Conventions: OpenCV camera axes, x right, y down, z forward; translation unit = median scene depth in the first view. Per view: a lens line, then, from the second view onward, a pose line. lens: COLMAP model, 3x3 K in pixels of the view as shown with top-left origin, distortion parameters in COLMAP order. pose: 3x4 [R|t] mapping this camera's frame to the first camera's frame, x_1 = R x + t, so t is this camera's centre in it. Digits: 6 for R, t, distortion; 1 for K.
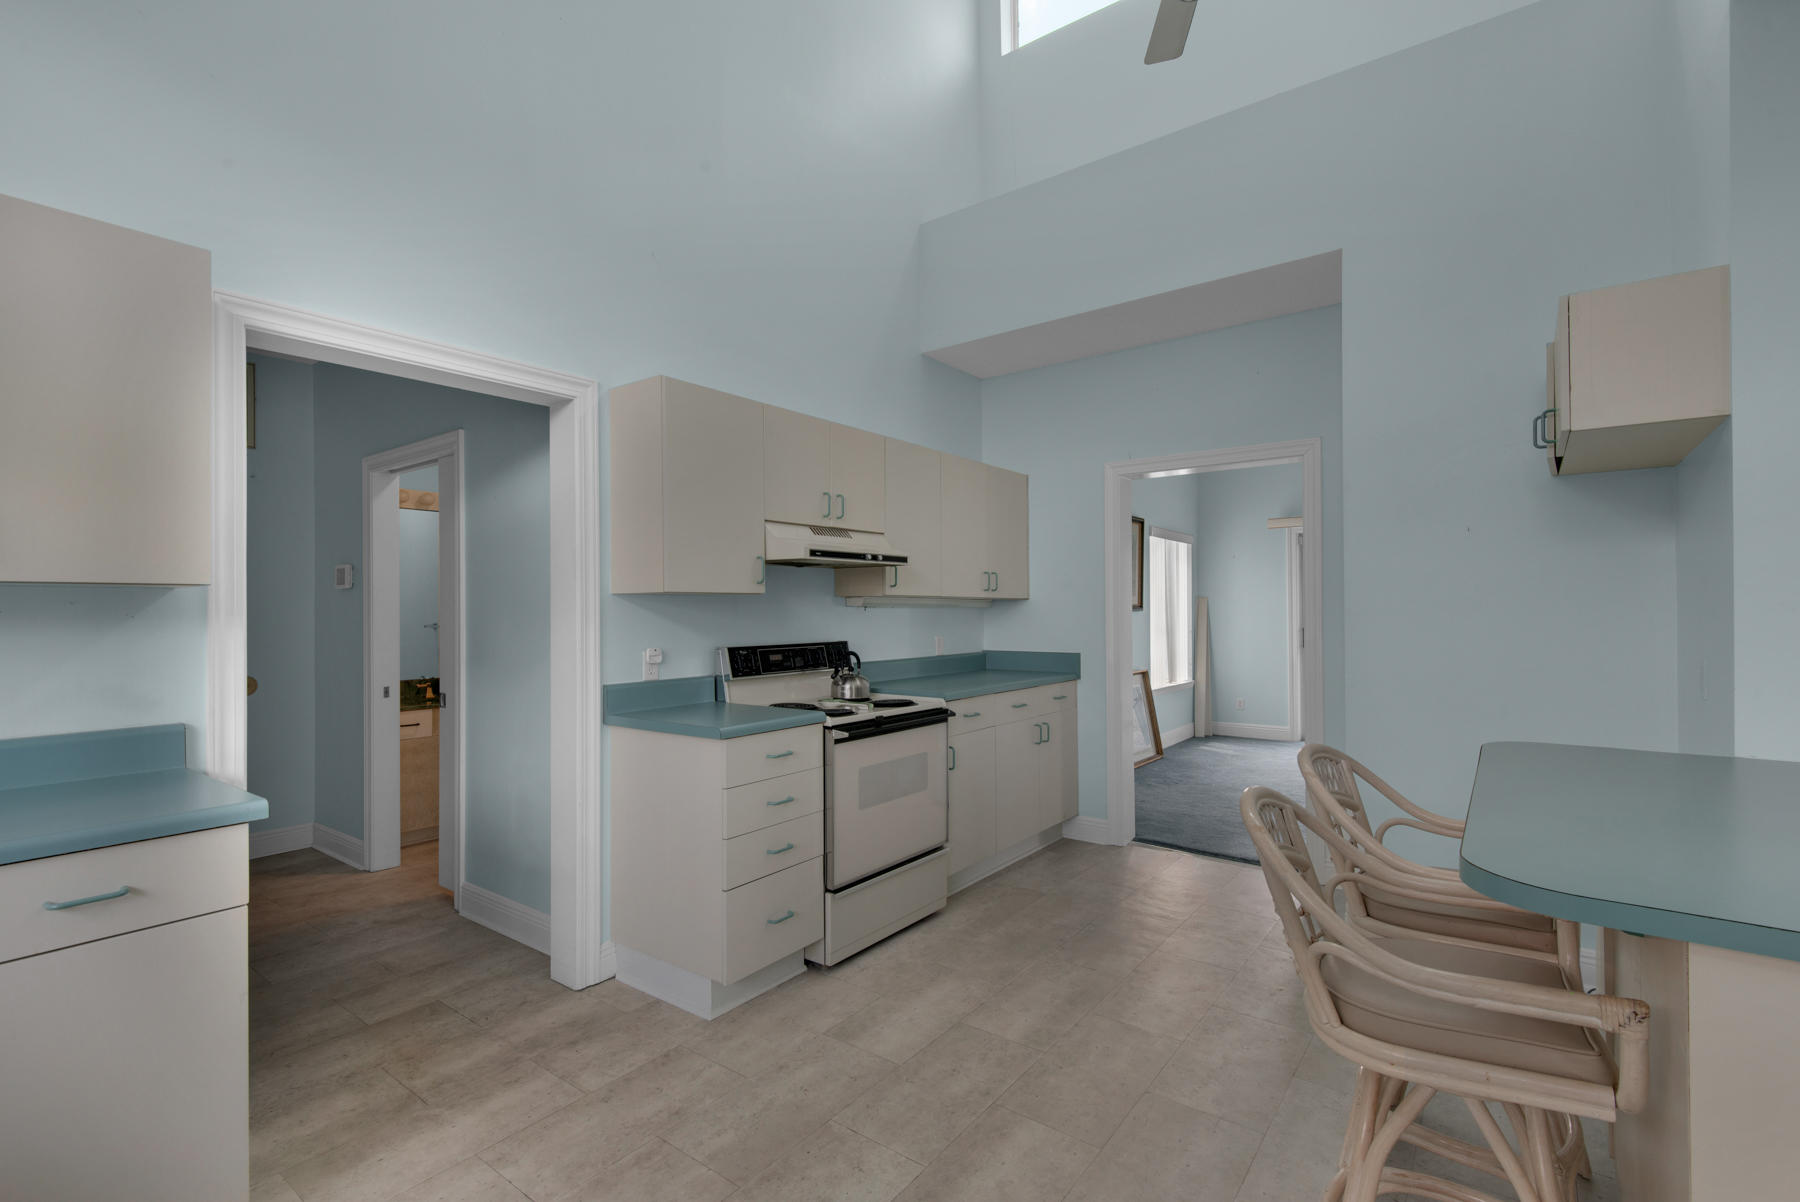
lens RADIAL K [[846.0, 0, 900.0], [0, 846.0, 601.0], [0, 0, 1]] dist [0.001534, 0.000088]
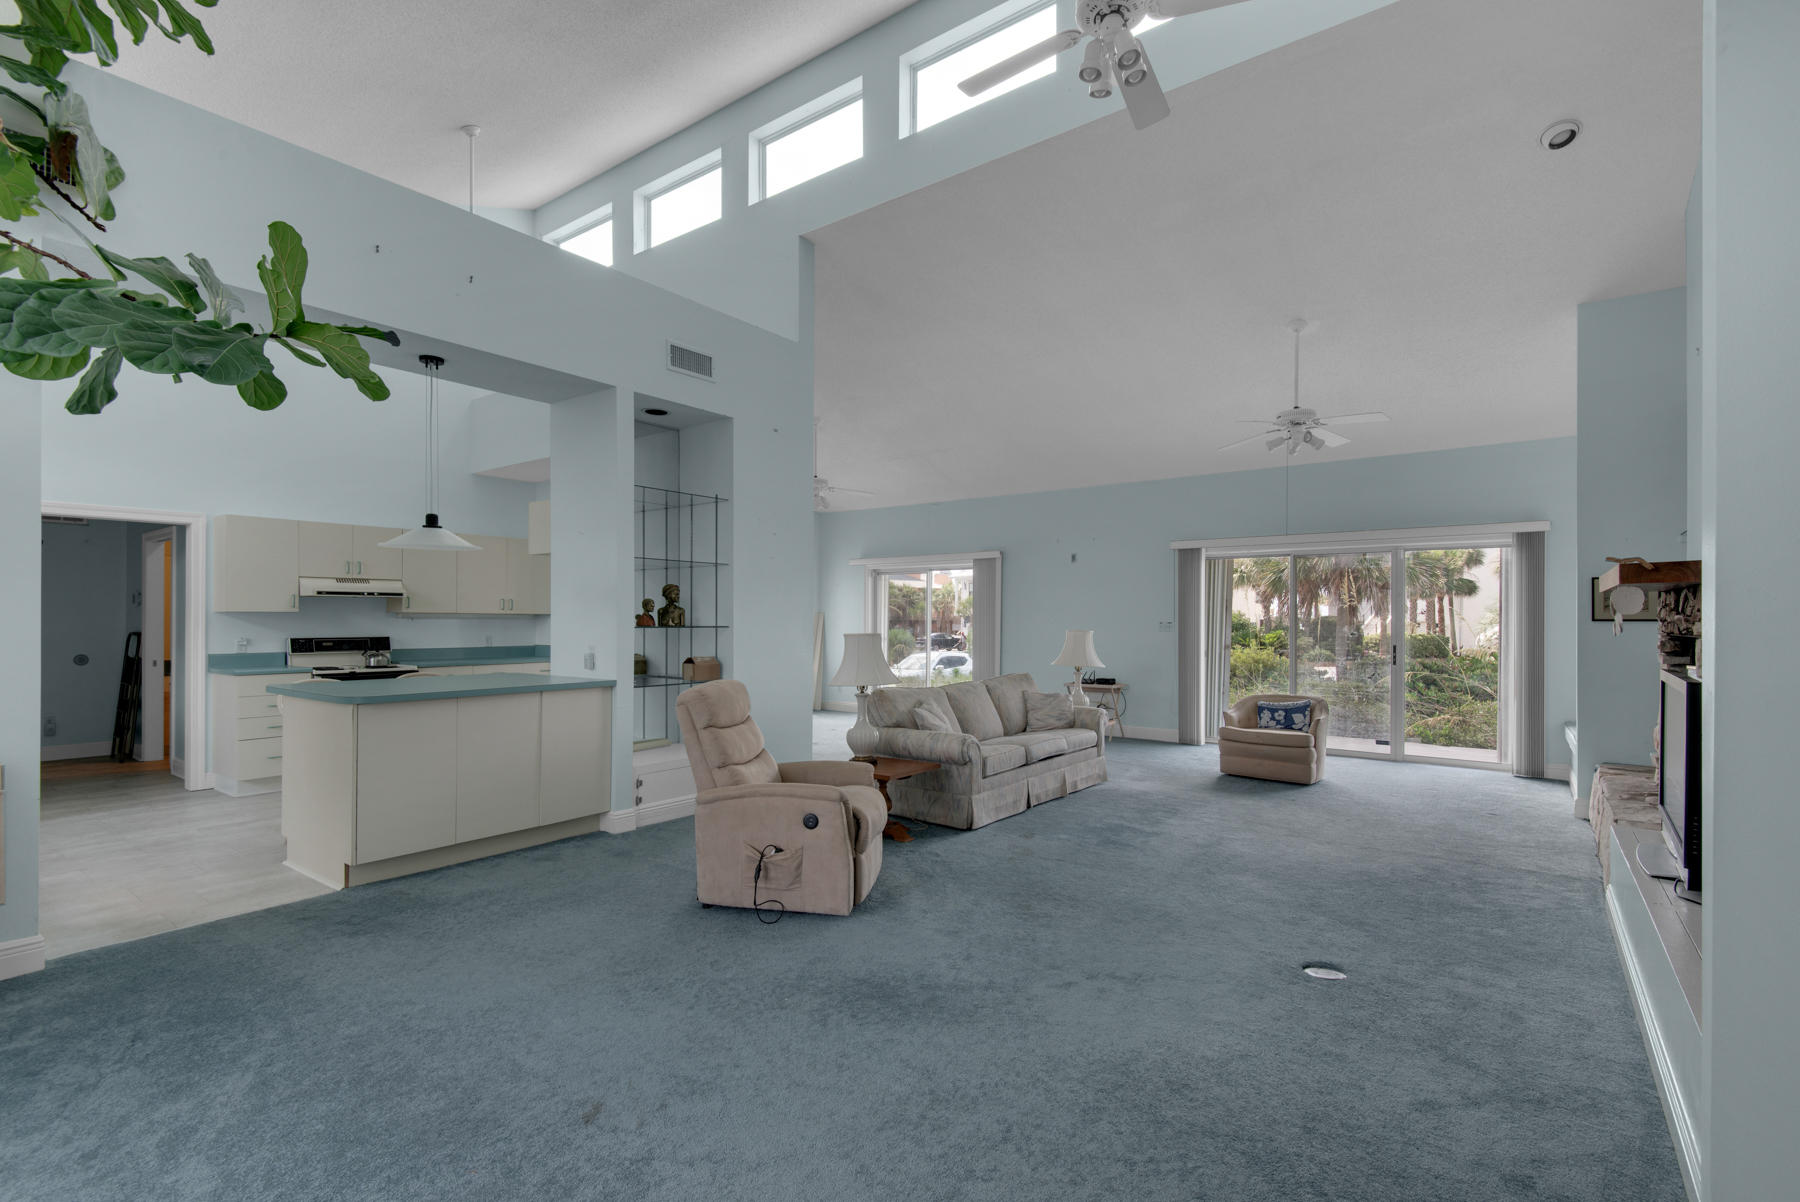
lens RADIAL K [[813.3, 0, 900.0], [0, 813.3, 601.0], [0, 0, 1]] dist [0.041200, -0.023409]
pose [[0.999933, 0.010295, -0.005254, 1.261702], [-0.010378, 0.999820, -0.015892, -0.017390], [0.005089, 0.015946, 0.999860, -0.967117]]
